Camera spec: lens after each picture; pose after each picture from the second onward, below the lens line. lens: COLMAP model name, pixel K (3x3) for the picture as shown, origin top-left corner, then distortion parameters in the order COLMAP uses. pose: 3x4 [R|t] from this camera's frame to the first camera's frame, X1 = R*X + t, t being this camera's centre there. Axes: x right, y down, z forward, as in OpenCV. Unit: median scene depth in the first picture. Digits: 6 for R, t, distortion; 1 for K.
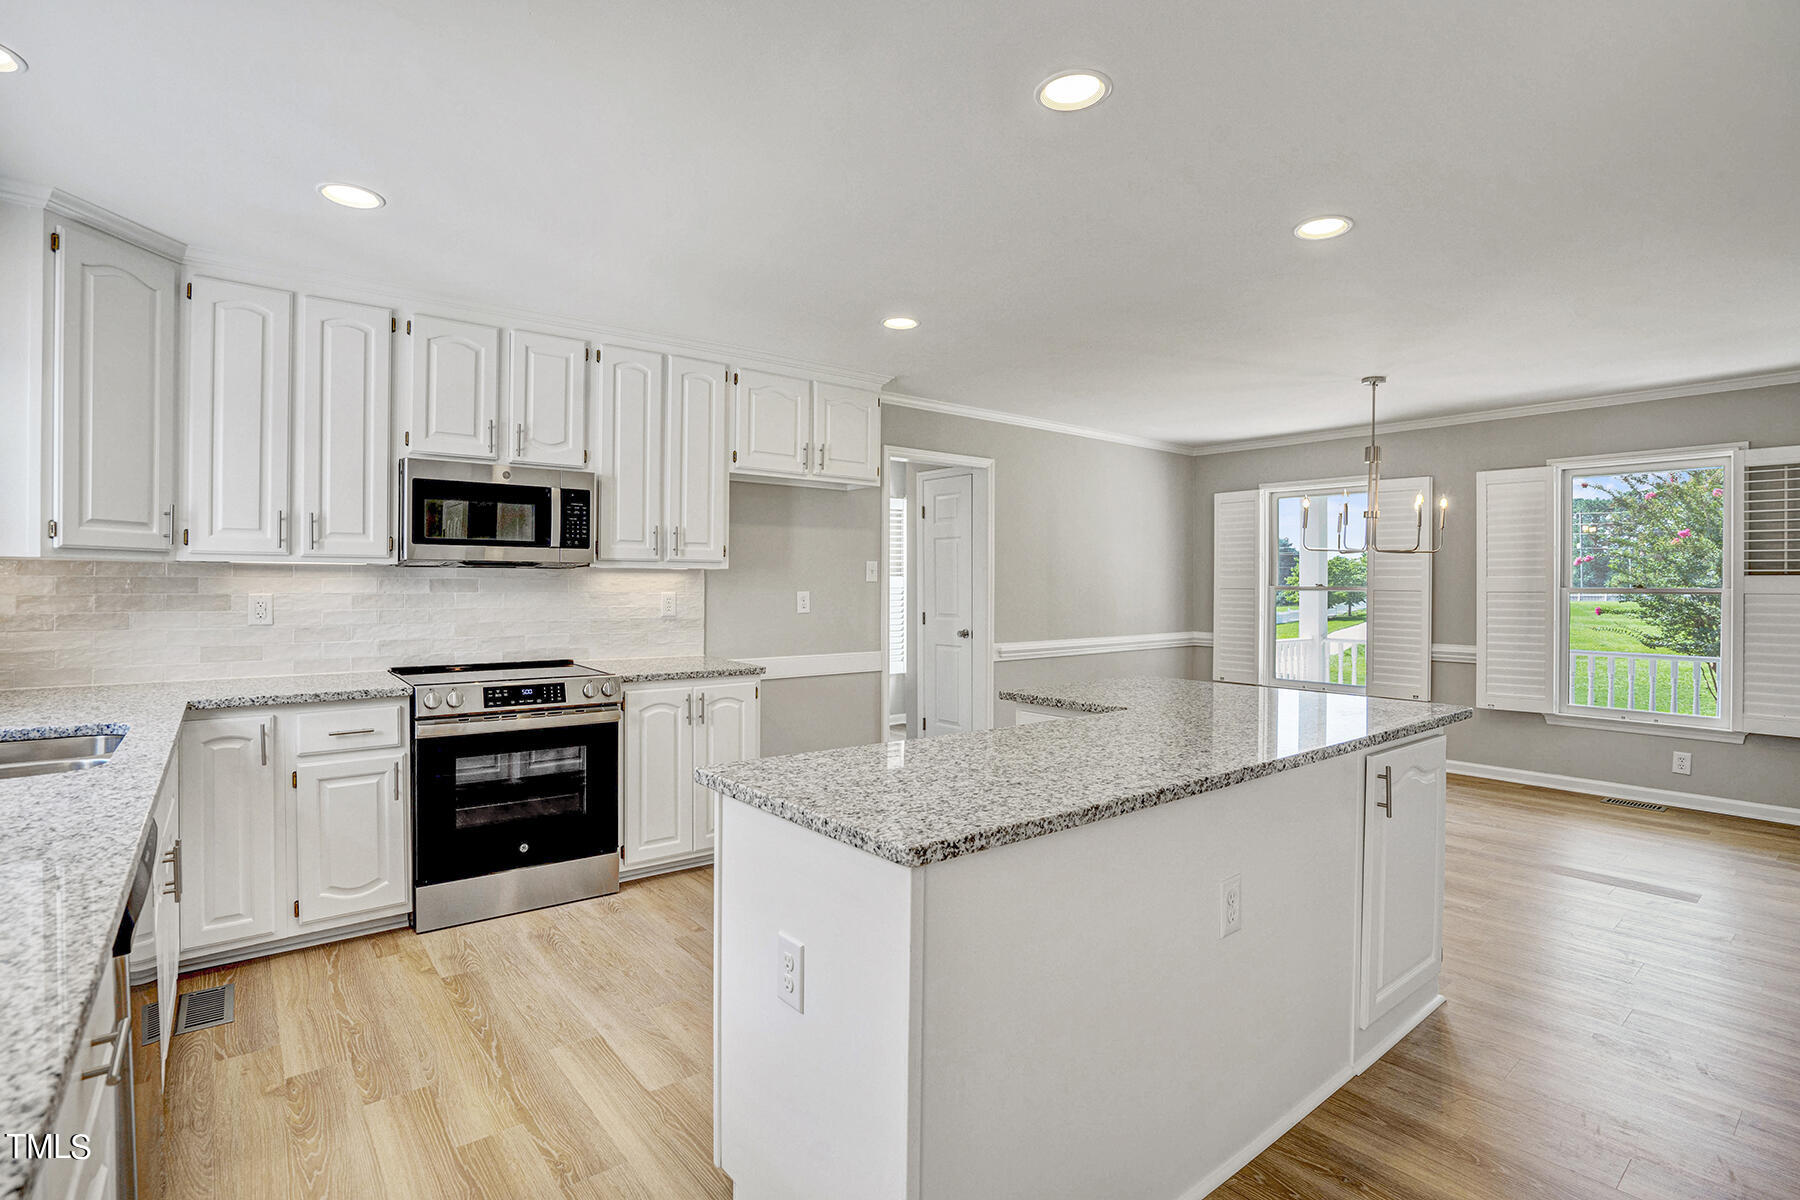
lens RADIAL K [[862.4, 0, 909.7], [0, 862.4, 589.3], [0, 0, 1]] dist [-0.049560, 0.017030]
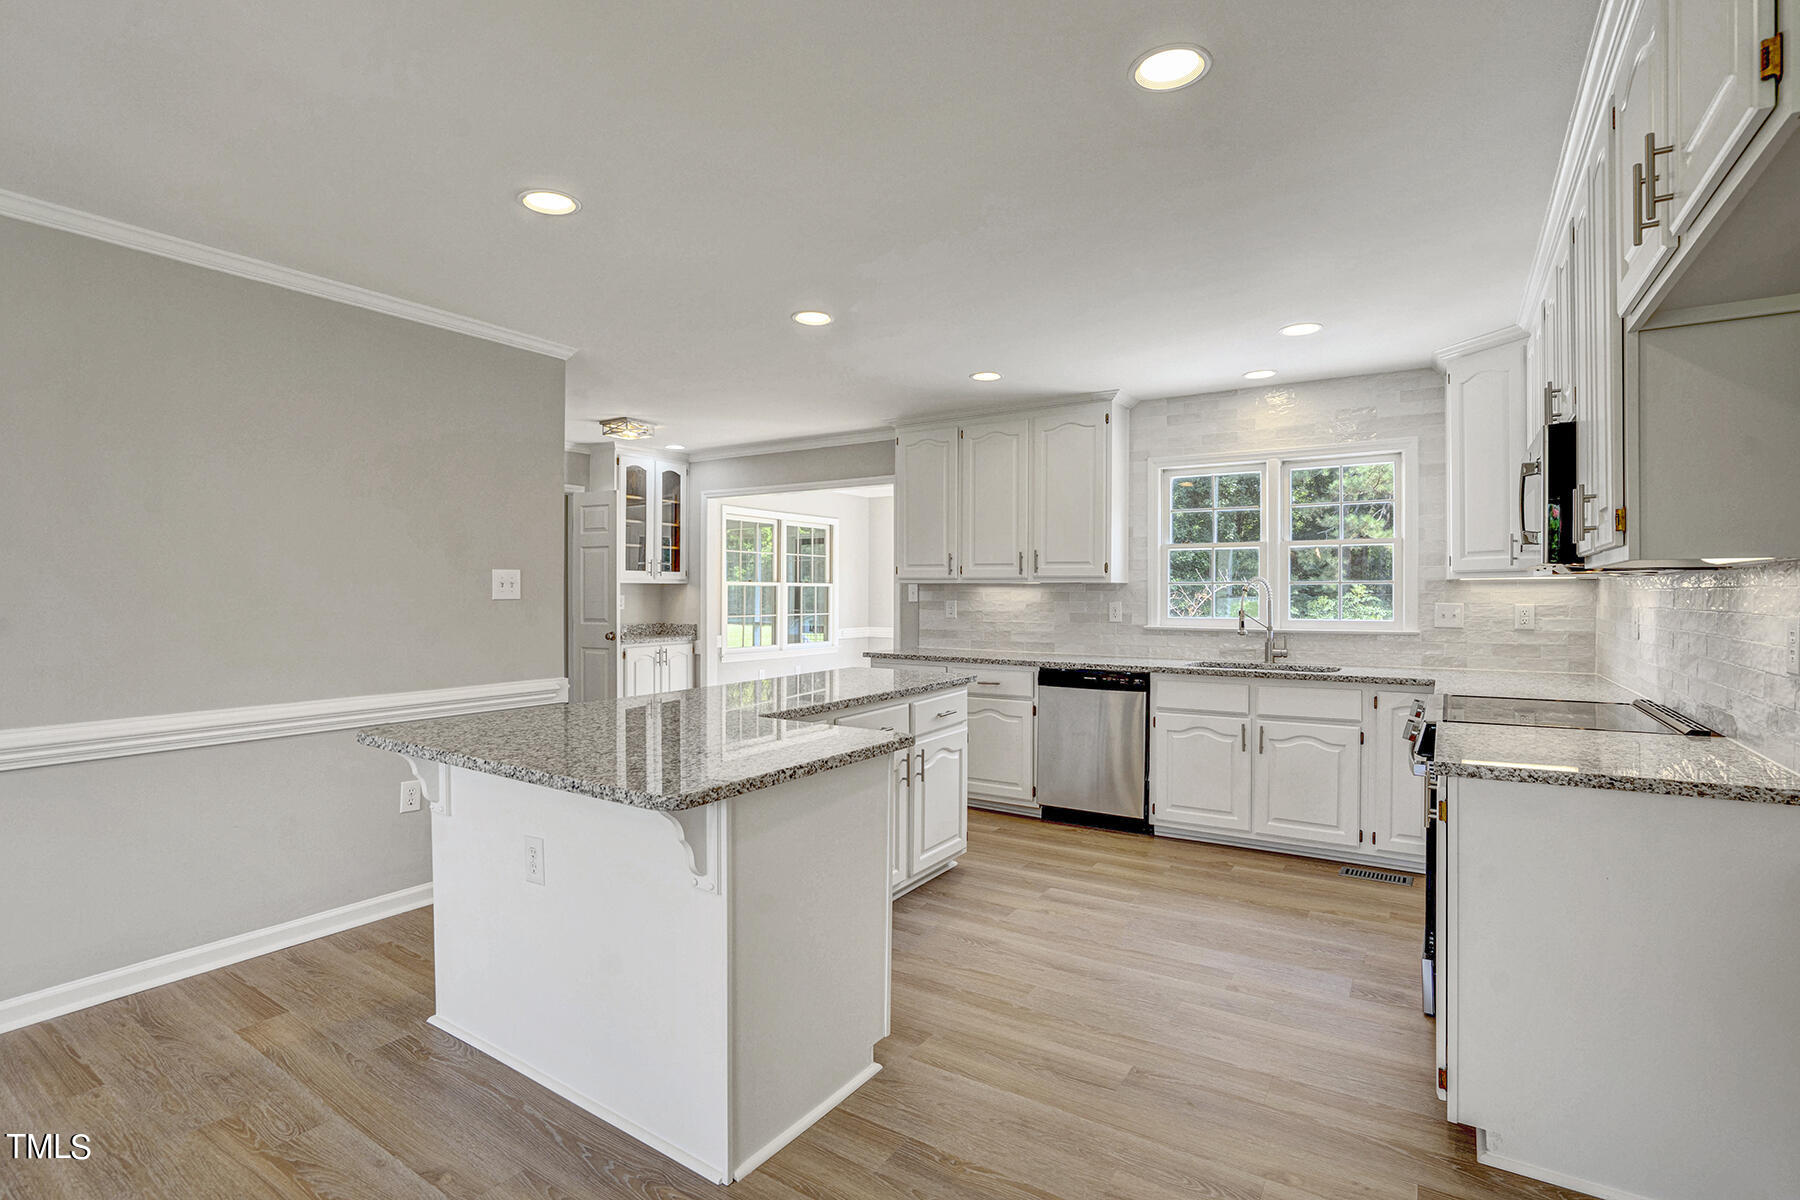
lens RADIAL K [[862.4, 0, 909.7], [0, 862.4, 589.3], [0, 0, 1]] dist [-0.049560, 0.017030]
pose [[-0.949146, -0.004121, -0.314808, 0.340488], [-0.005516, 0.999979, 0.003541, -0.014905], [0.314787, 0.005097, -0.949149, 1.675507]]
